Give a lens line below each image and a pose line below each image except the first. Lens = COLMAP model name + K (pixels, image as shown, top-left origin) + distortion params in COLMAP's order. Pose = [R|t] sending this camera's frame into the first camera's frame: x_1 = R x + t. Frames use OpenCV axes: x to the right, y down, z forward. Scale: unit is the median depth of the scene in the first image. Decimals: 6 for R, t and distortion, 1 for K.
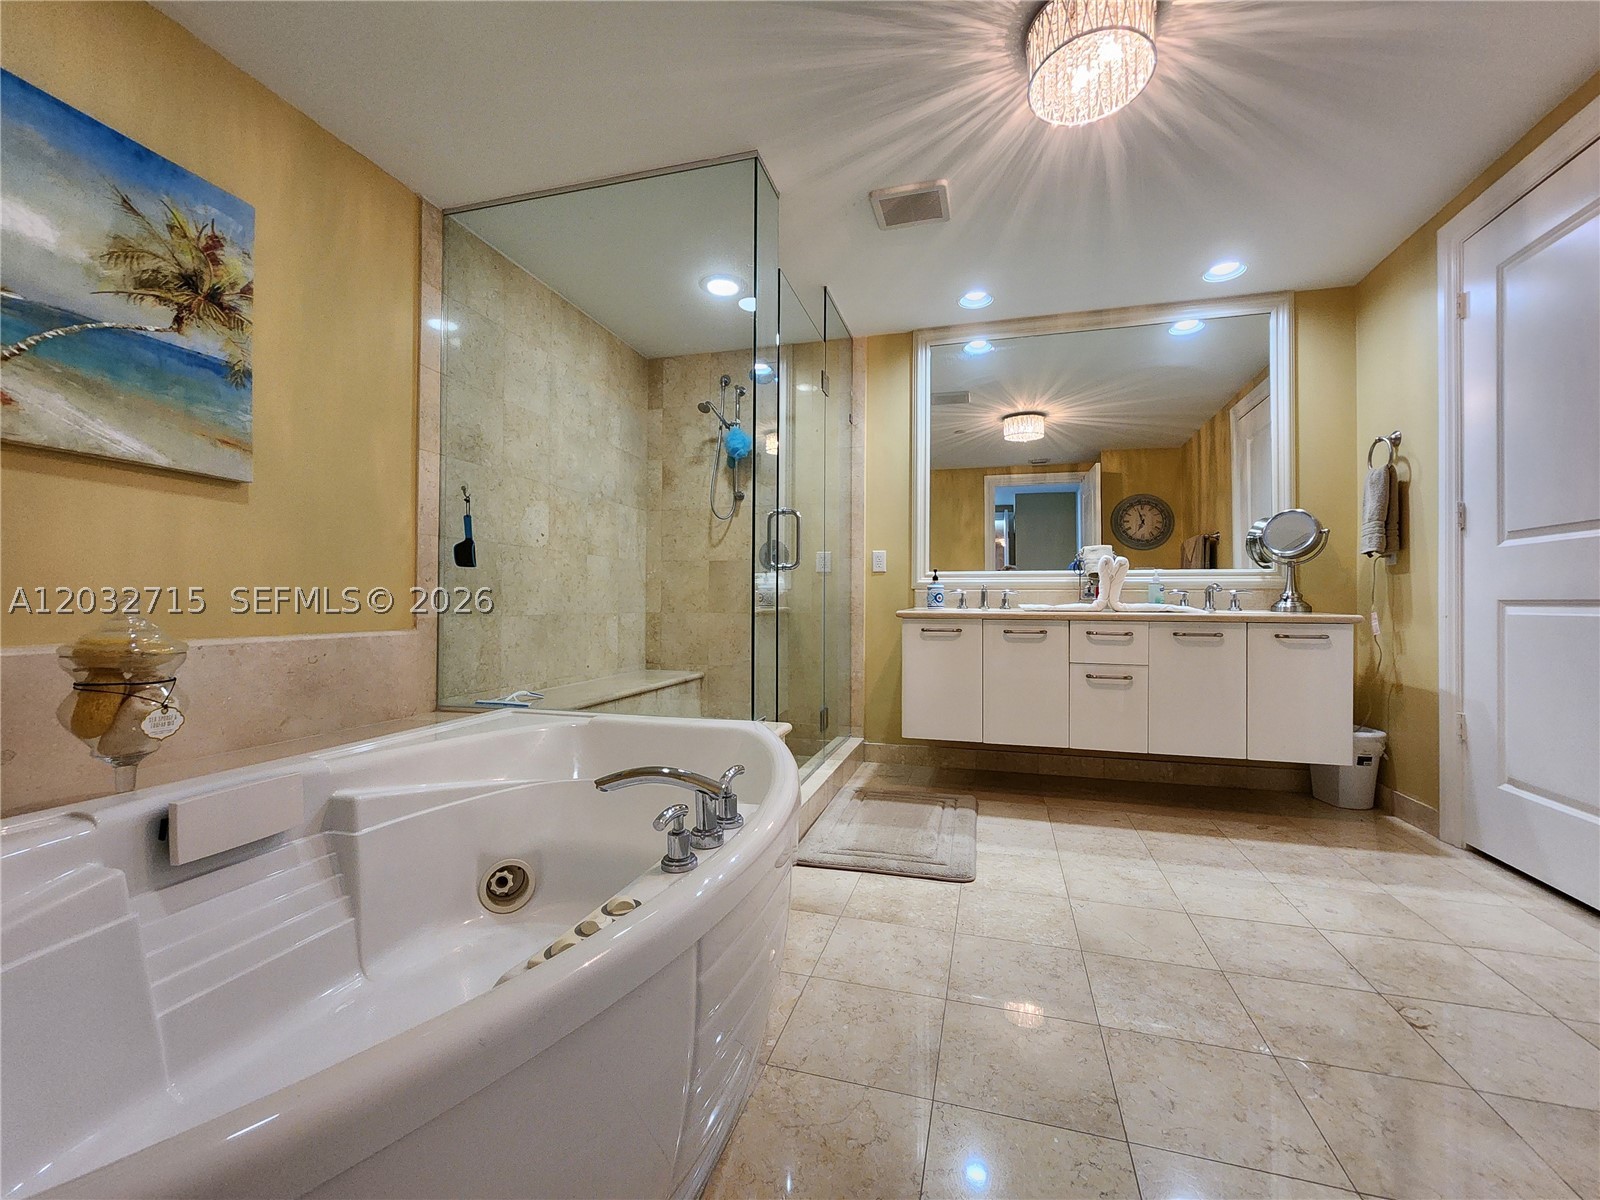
lens RADIAL K [[657.1, 0, 798.4], [0, 657.1, 599.7], [0, 0, 1]] dist [-0.001507, 0.001373]
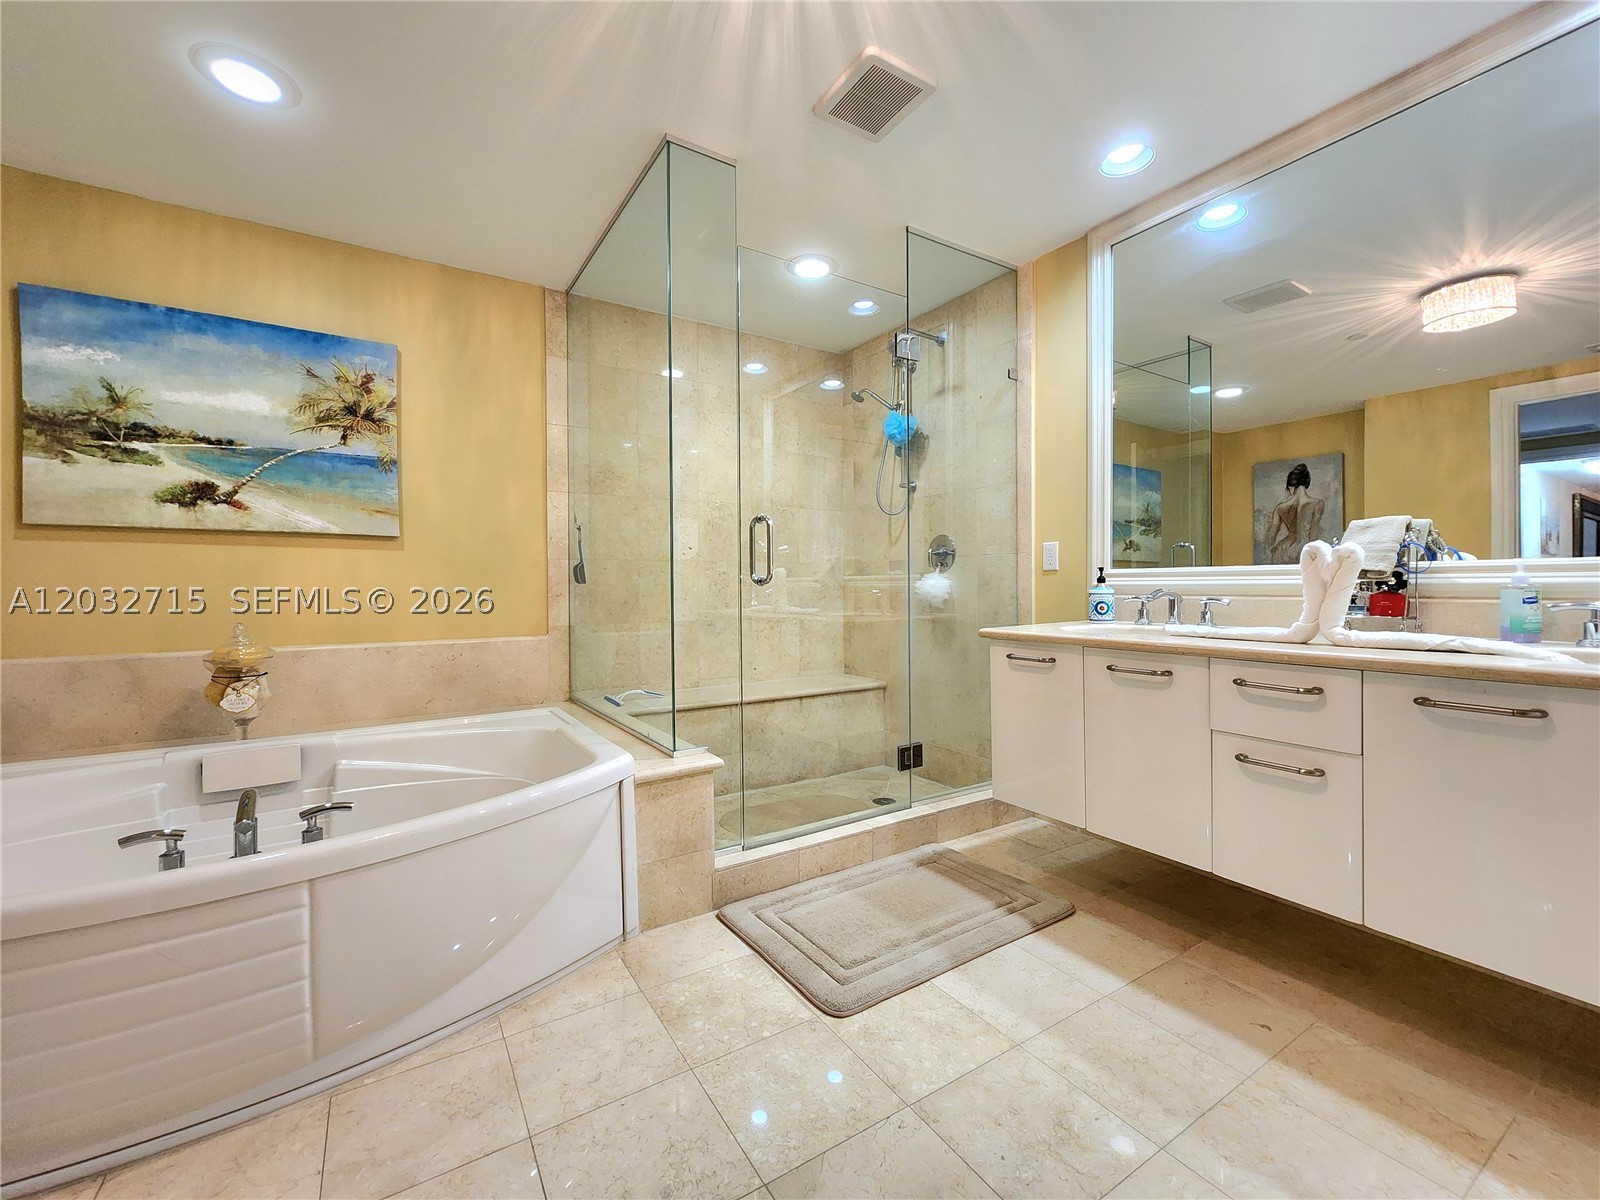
lens RADIAL K [[657.1, 0, 799.6], [0, 657.1, 595.1], [0, 0, 1]] dist [-0.001507, 0.001373]
pose [[0.755150, -0.000490, -0.655552, 0.742341], [0.013535, 0.999798, 0.014844, -0.053962], [0.655413, -0.020082, 0.755004, 0.450007]]
